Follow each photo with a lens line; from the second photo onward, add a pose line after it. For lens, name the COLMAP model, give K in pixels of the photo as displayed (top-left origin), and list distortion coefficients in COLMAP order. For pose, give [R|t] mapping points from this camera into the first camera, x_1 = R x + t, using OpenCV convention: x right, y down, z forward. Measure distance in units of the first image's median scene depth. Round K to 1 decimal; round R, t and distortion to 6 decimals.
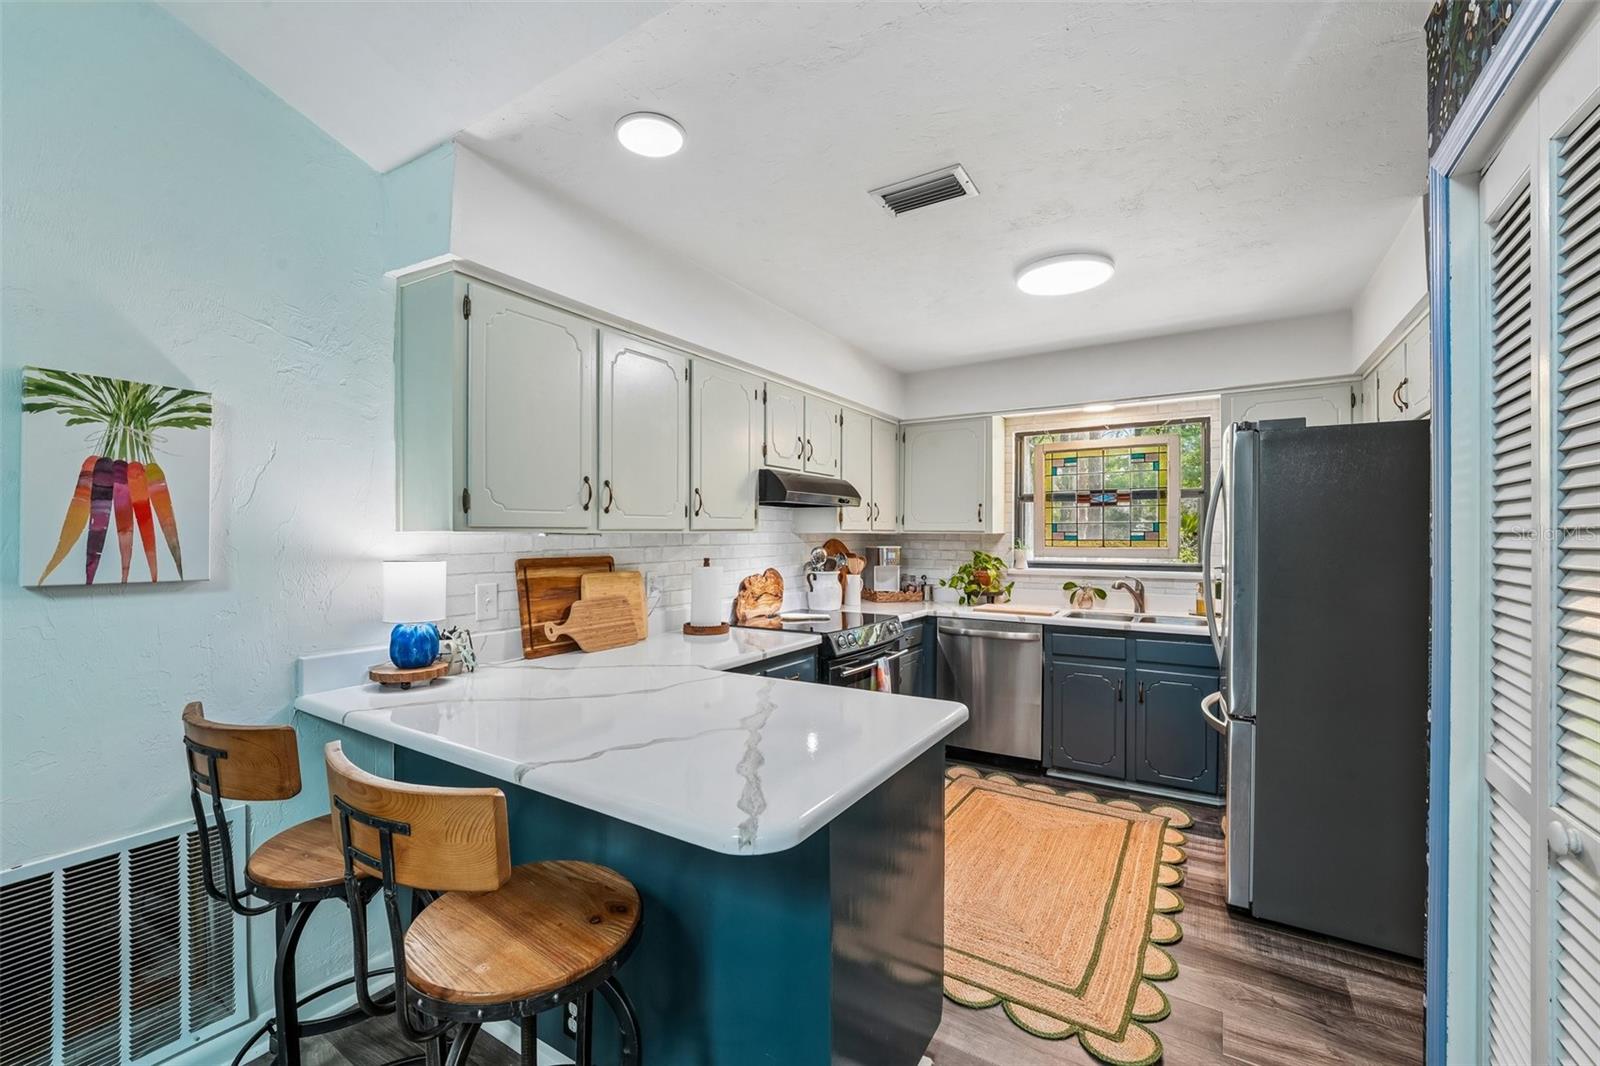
lens RADIAL K [[652.1, 0, 796.2], [0, 652.1, 533.3], [0, 0, 1]] dist [-0.022835, -0.000044]
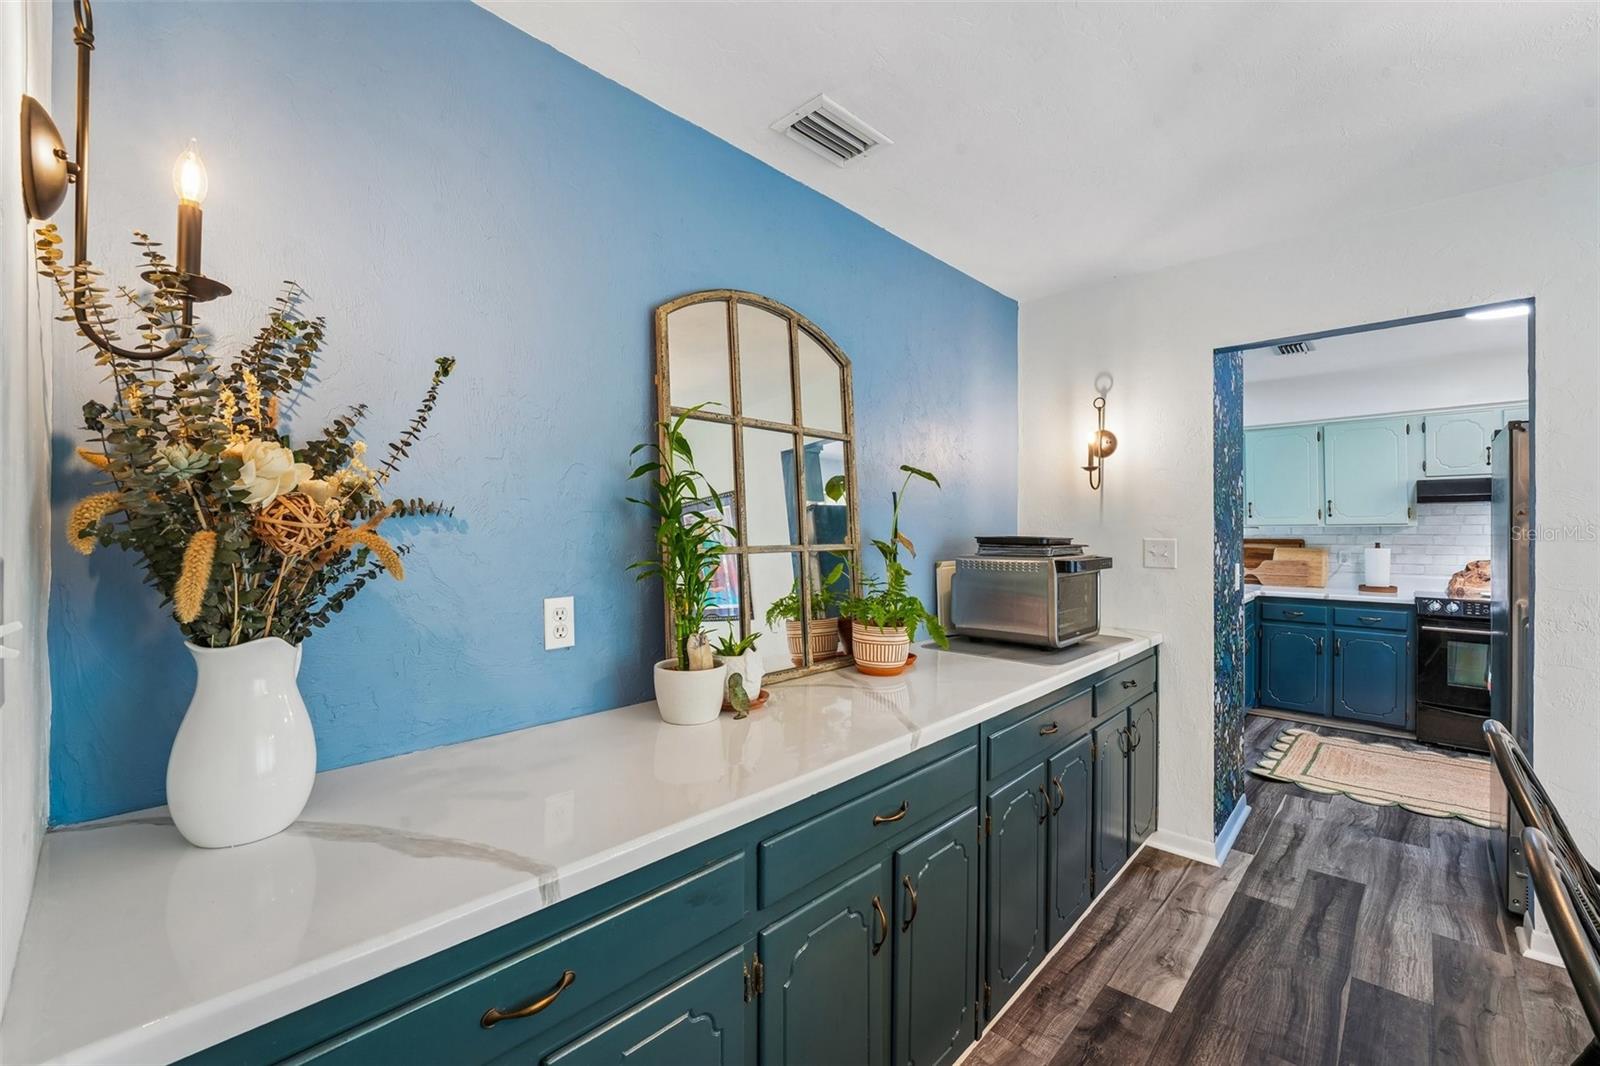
lens RADIAL K [[652.1, 0, 801.8], [0, 652.1, 530.2], [0, 0, 1]] dist [-0.022835, -0.000044]
pose [[-0.177358, -0.000629, -0.984146, 1.925956], [0.001145, 0.999999, -0.000846, 0.010307], [0.984146, -0.001277, -0.177357, -0.074620]]
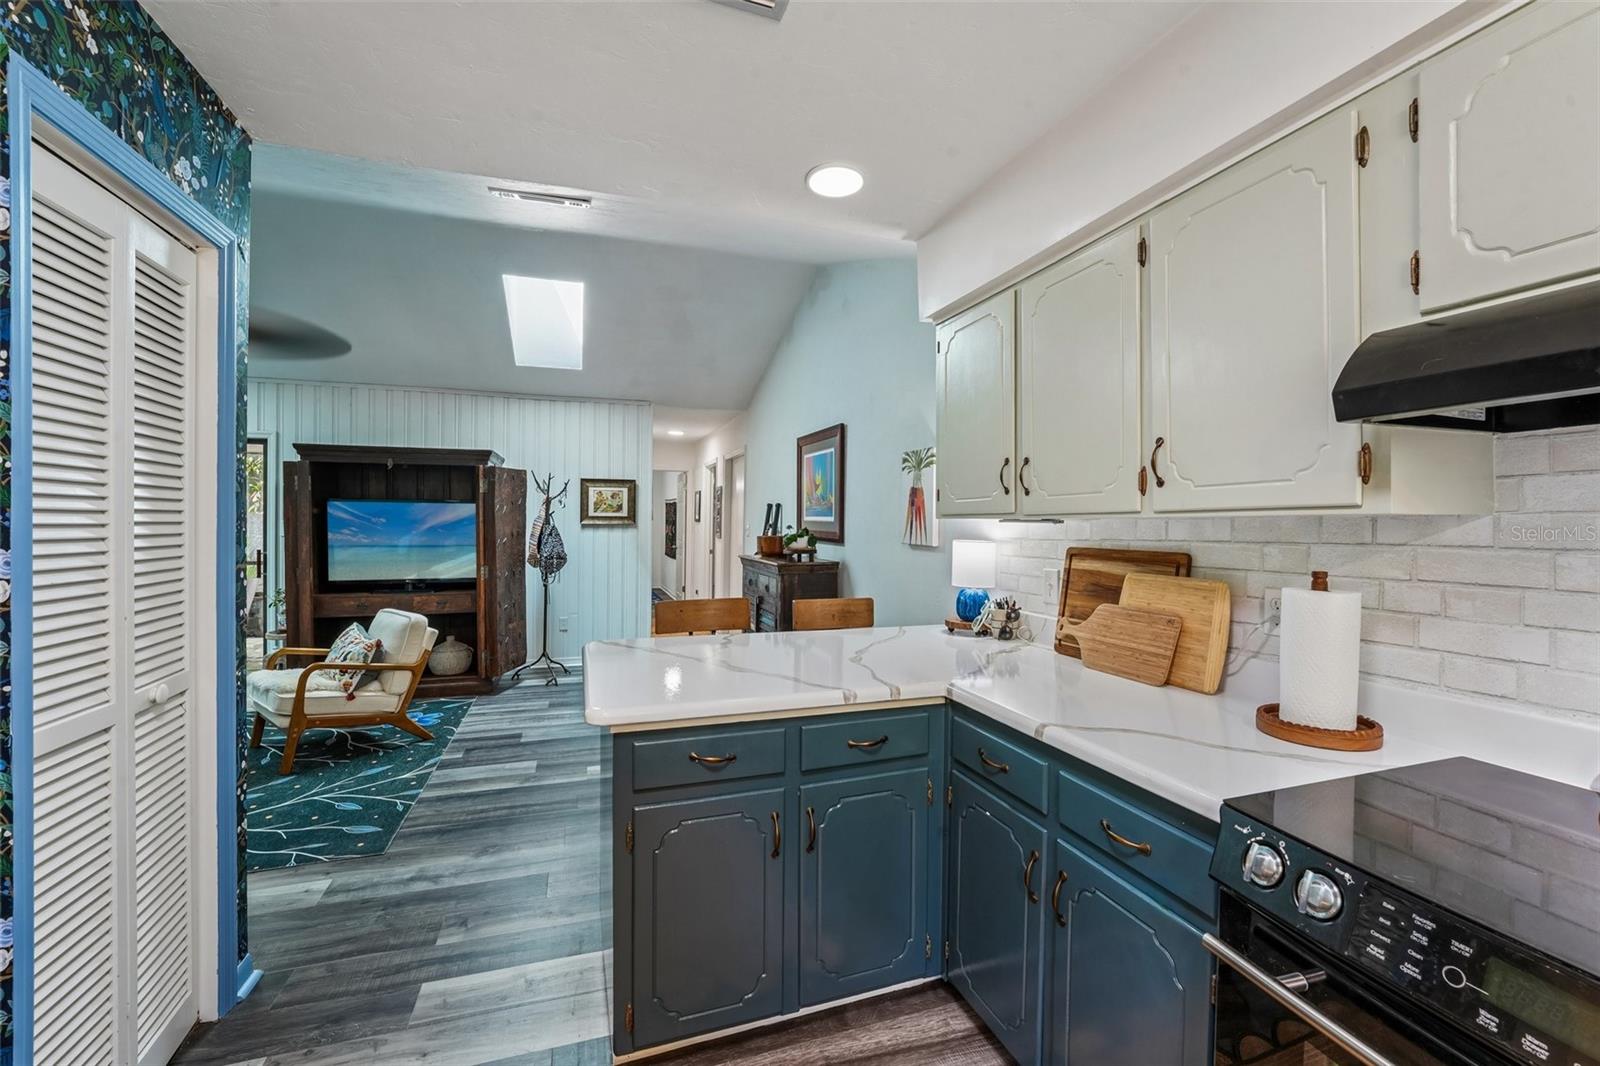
lens RADIAL K [[652.1, 0, 797.7], [0, 652.1, 534.9], [0, 0, 1]] dist [-0.022835, -0.000044]
pose [[-0.628269, 0.008072, -0.777954, 0.530072], [-0.004819, 0.999887, 0.014267, 0.009752], [0.777981, 0.012712, -0.628159, 1.218626]]
